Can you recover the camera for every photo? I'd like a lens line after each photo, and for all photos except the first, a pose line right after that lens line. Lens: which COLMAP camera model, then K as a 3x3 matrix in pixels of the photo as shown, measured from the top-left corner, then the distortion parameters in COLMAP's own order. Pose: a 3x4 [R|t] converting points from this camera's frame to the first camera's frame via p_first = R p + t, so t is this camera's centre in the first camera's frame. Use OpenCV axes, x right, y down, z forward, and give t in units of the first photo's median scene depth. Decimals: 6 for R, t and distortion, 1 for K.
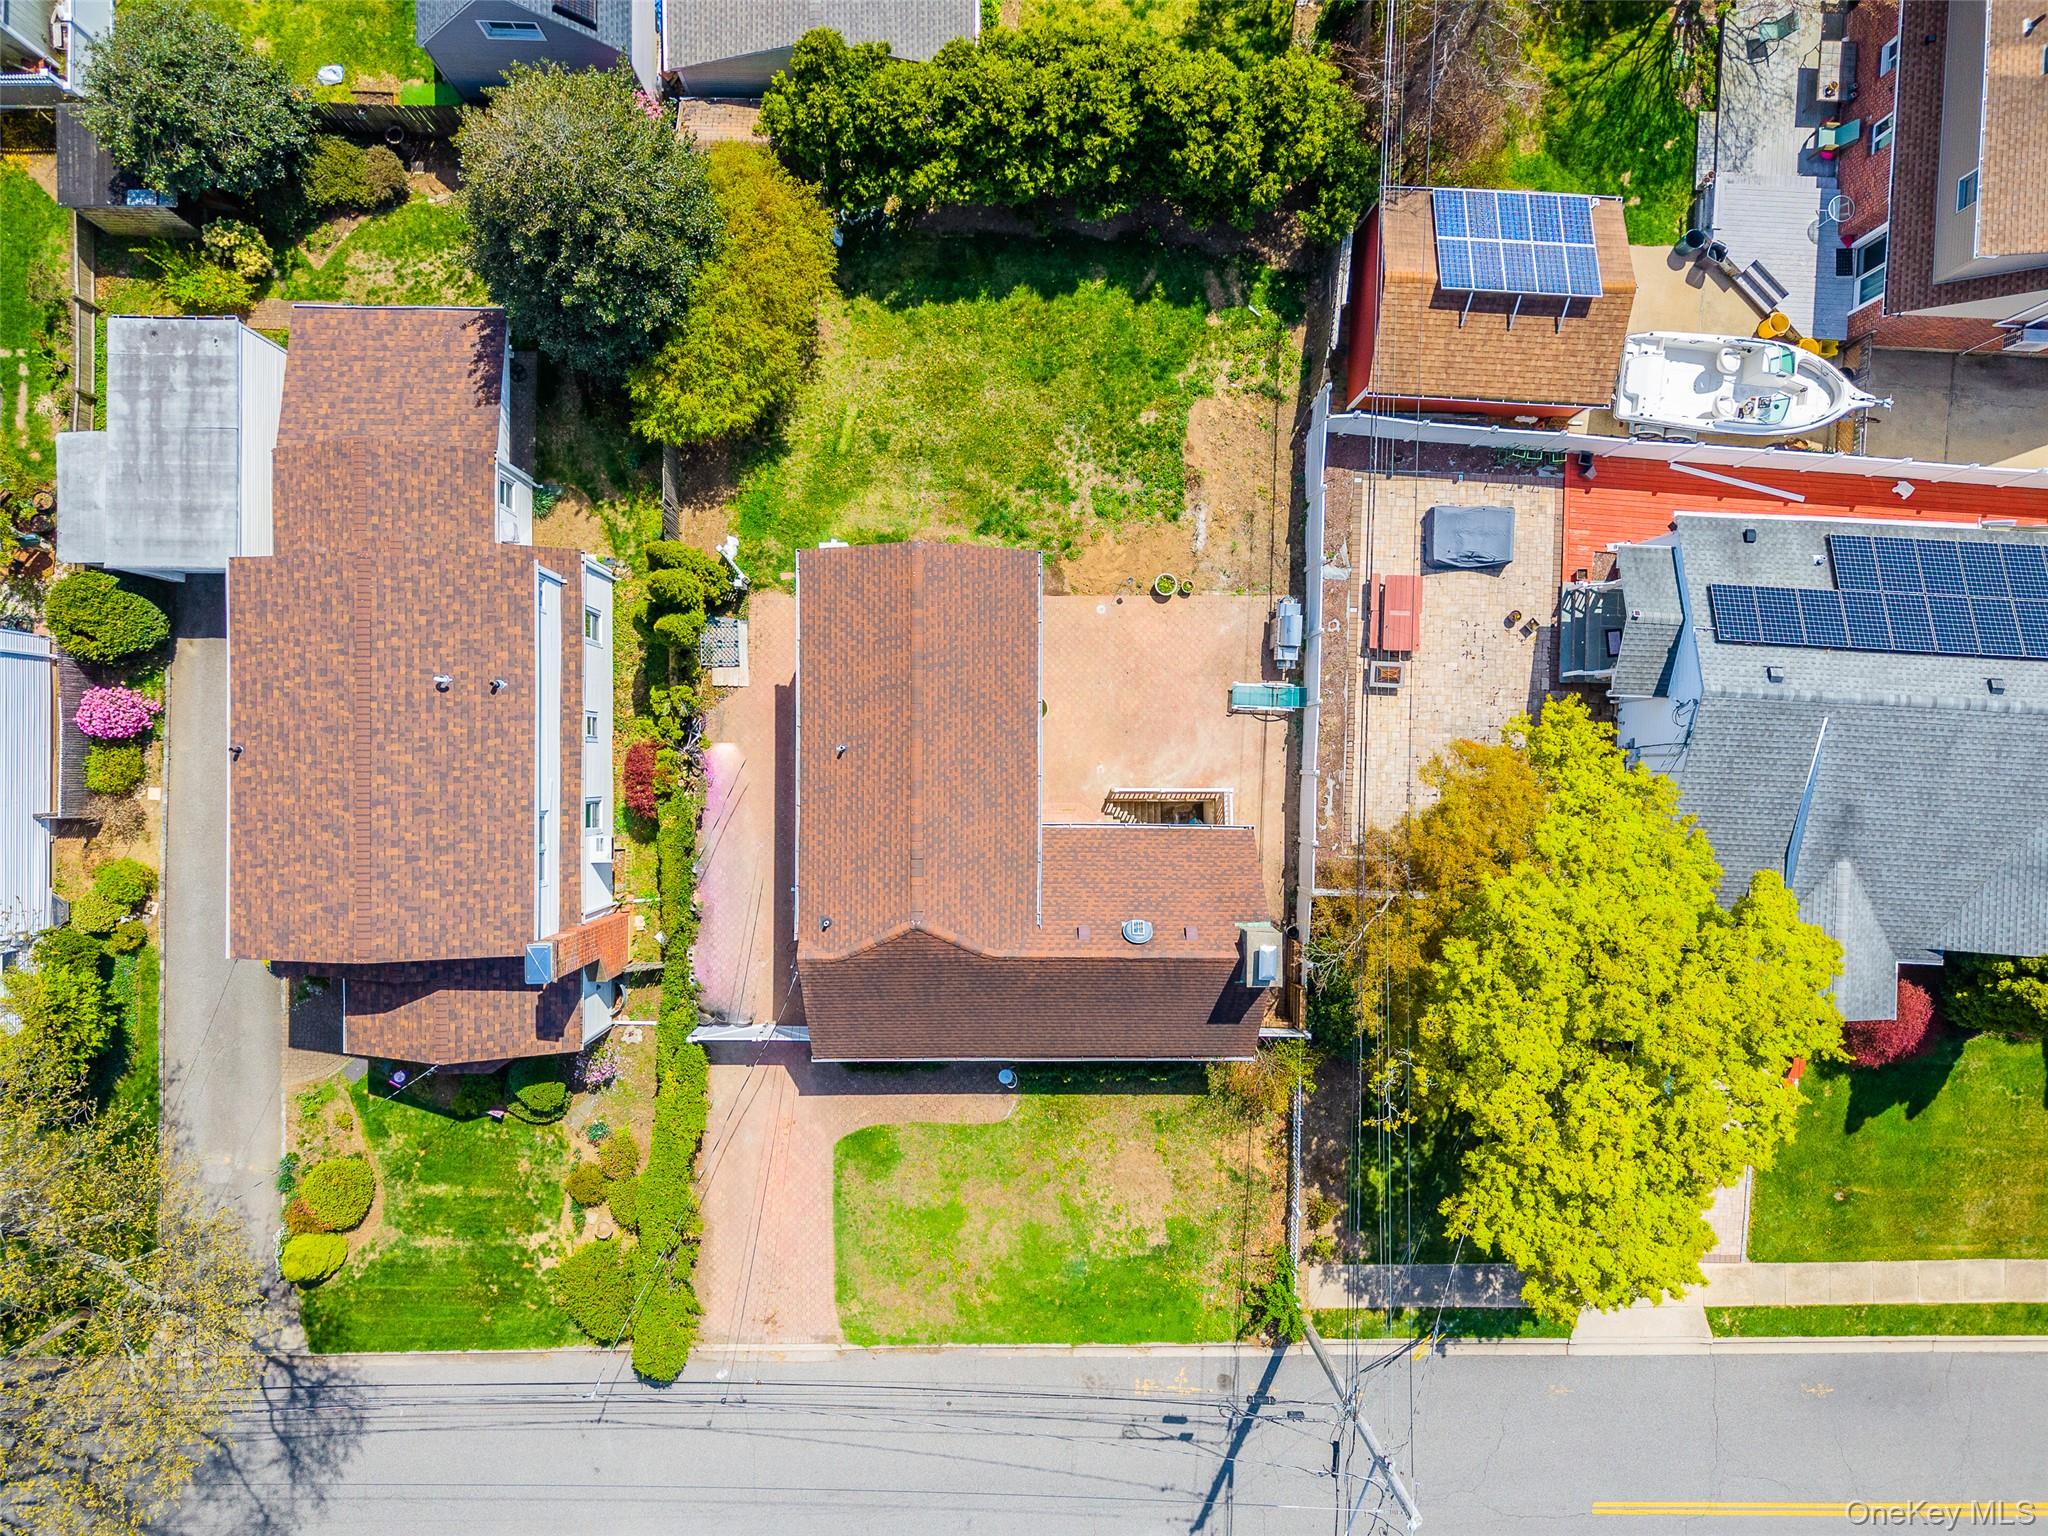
lens RADIAL K [[1392.3, 0, 1024.0], [0, 1392.3, 768.0], [0, 0, 1]] dist [0.034436, -0.024466]
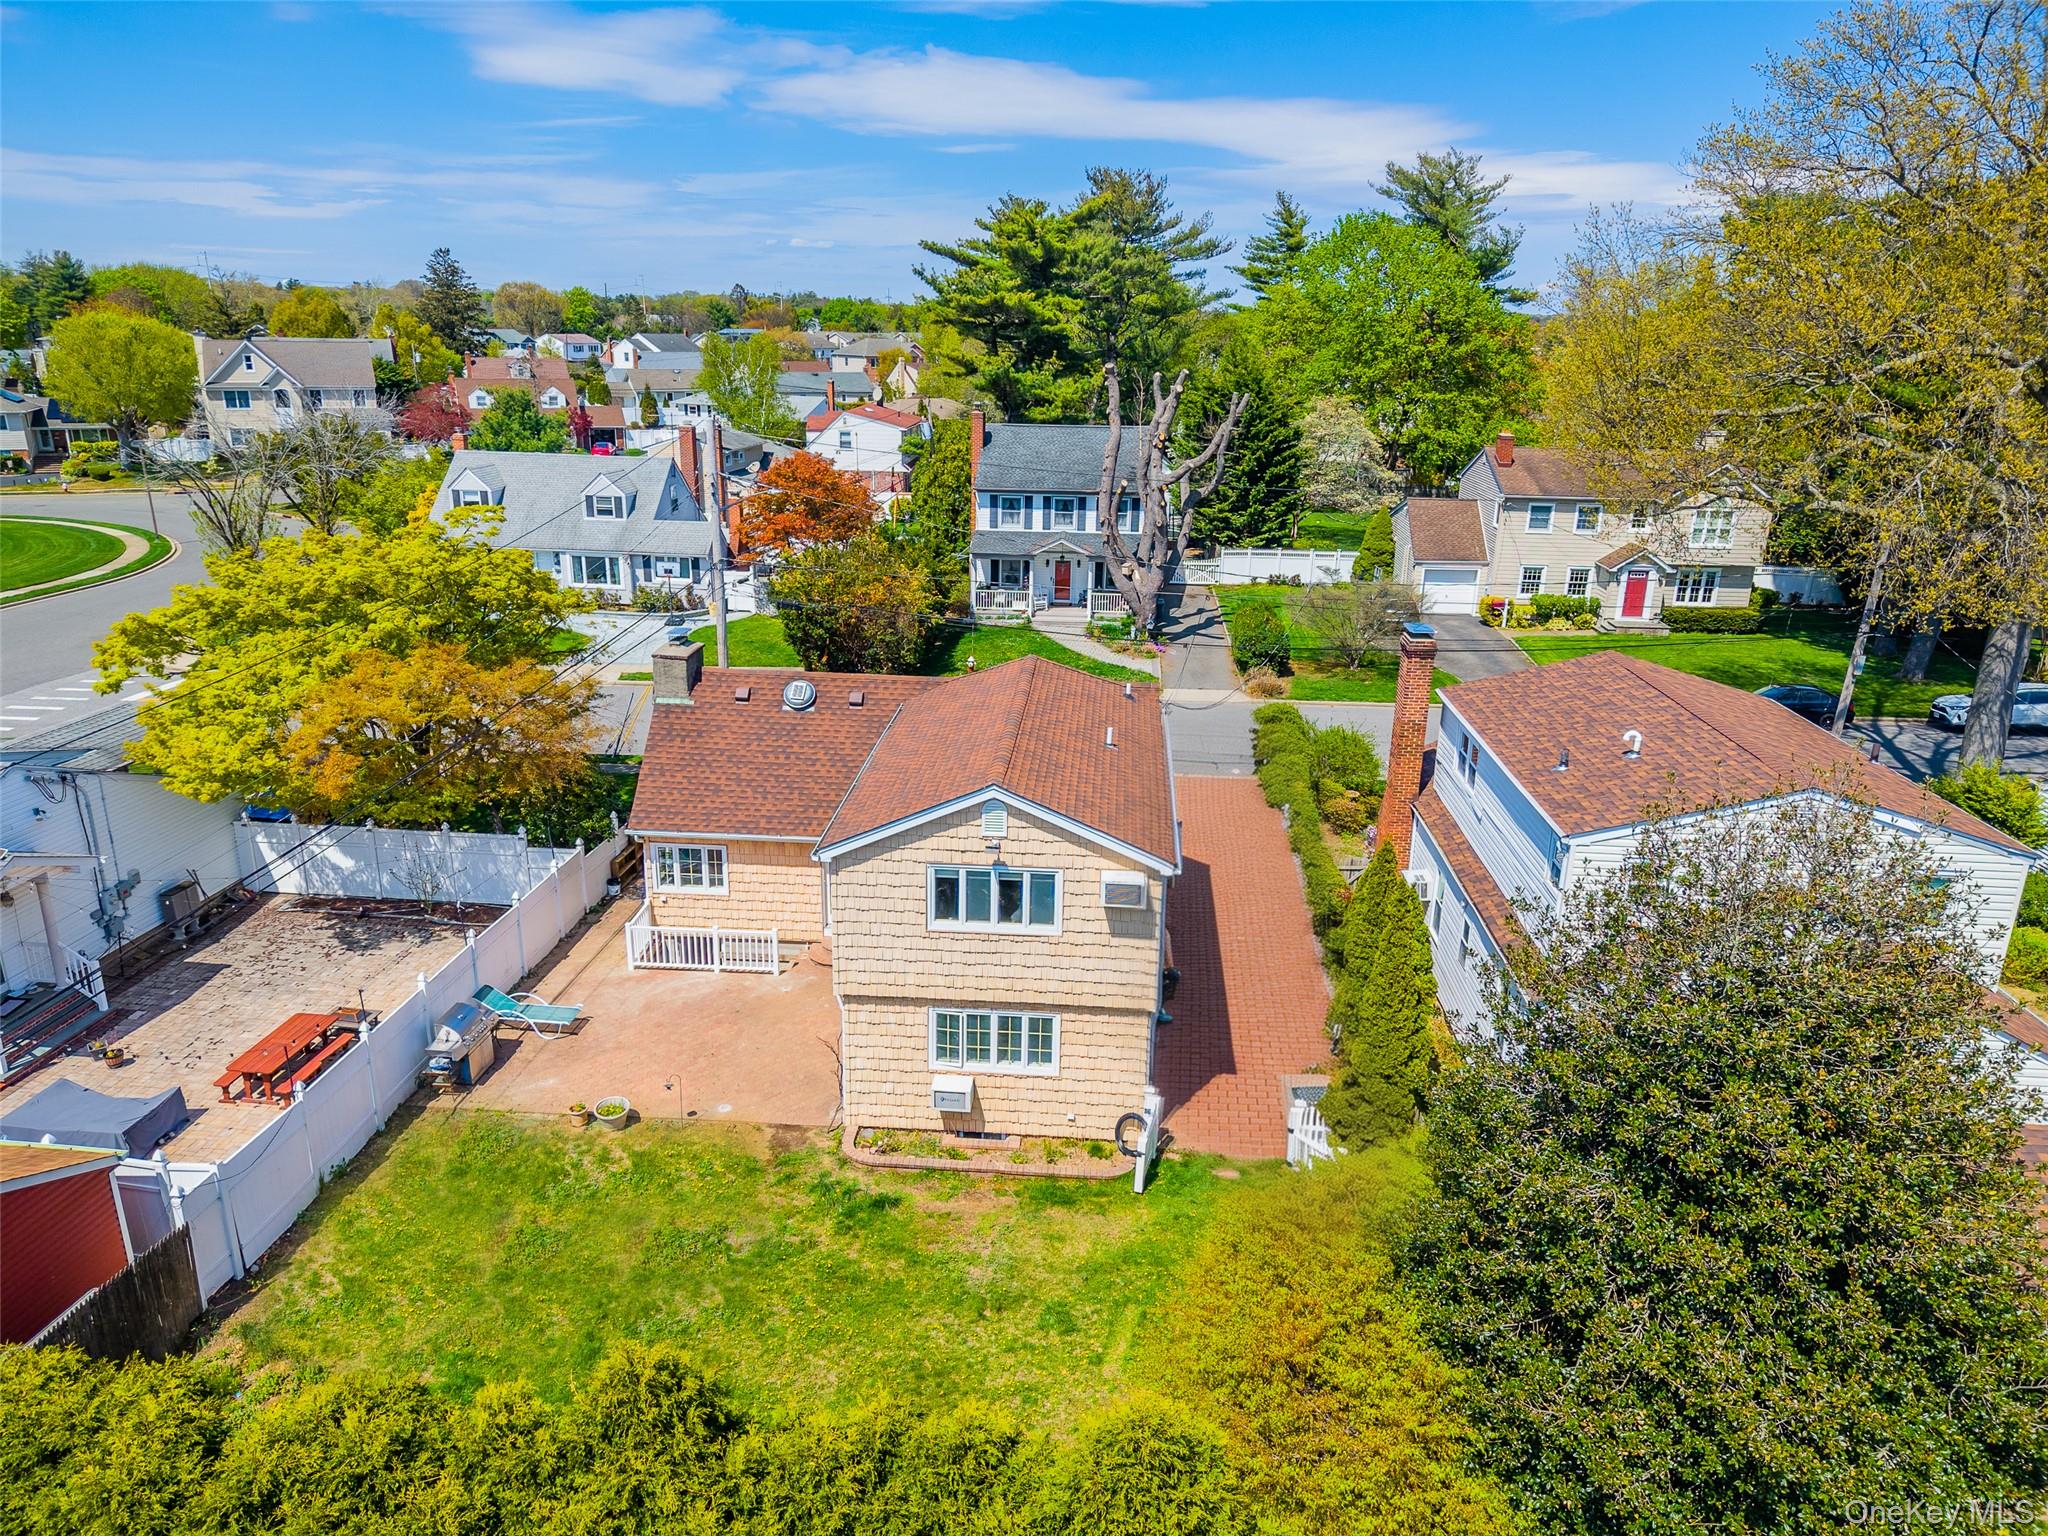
lens RADIAL K [[1362.8, 0, 1029.1], [0, 1362.8, 722.2], [0, 0, 1]] dist [0.041404, -0.037086]
pose [[-0.996993, -0.052132, 0.057342, -0.107401], [0.069744, -0.280990, 0.957173, -0.659429], [-0.033787, 0.958294, 0.283780, 0.654001]]
